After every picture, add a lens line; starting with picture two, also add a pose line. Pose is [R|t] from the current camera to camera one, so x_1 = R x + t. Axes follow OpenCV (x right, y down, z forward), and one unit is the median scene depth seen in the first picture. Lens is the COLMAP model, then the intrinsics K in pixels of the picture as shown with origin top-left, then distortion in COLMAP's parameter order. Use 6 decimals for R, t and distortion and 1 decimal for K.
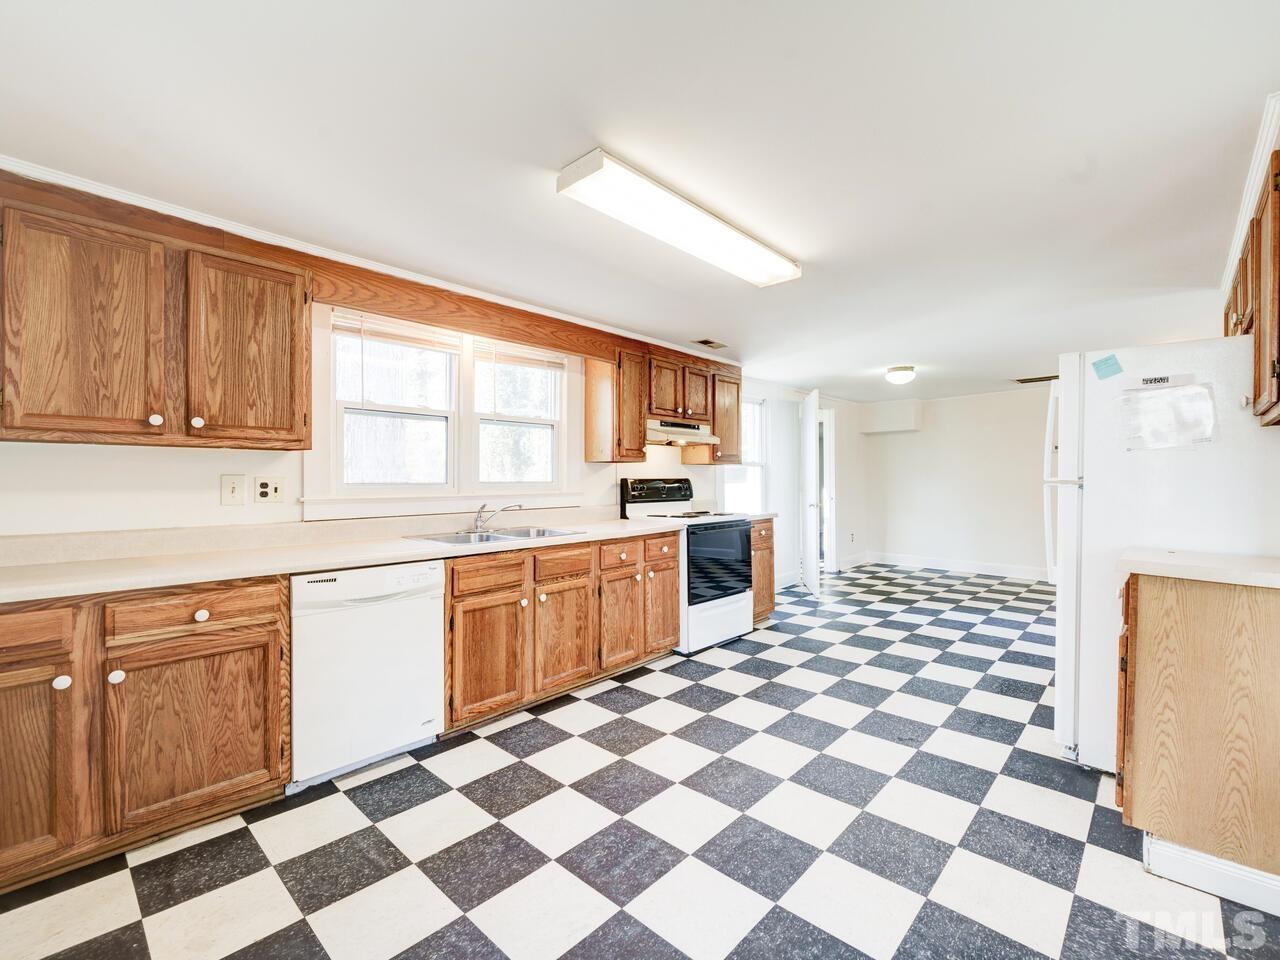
lens RADIAL K [[576.1, 0, 640.0], [0, 576.1, 480.0], [0, 0, 1]] dist [-0.003106, -0.000410]
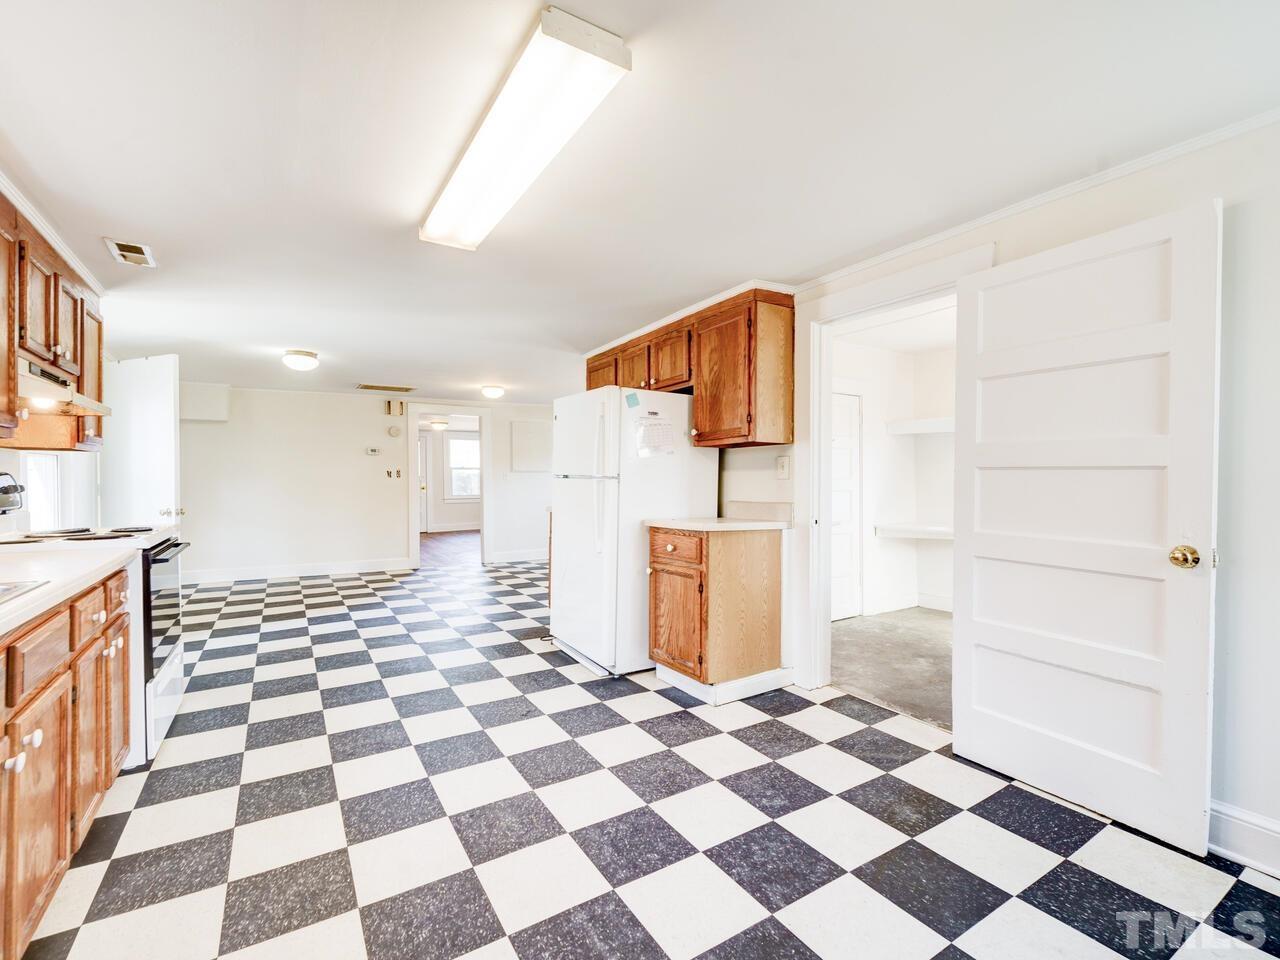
lens RADIAL K [[580.4, 0, 640.0], [0, 580.4, 480.0], [0, 0, 1]] dist [-0.014596, 0.000560]
pose [[0.259471, -0.007551, 0.965721, -0.526259], [0.005430, 0.999965, 0.006360, 0.000594], [-0.965736, 0.003593, 0.259503, 0.488918]]
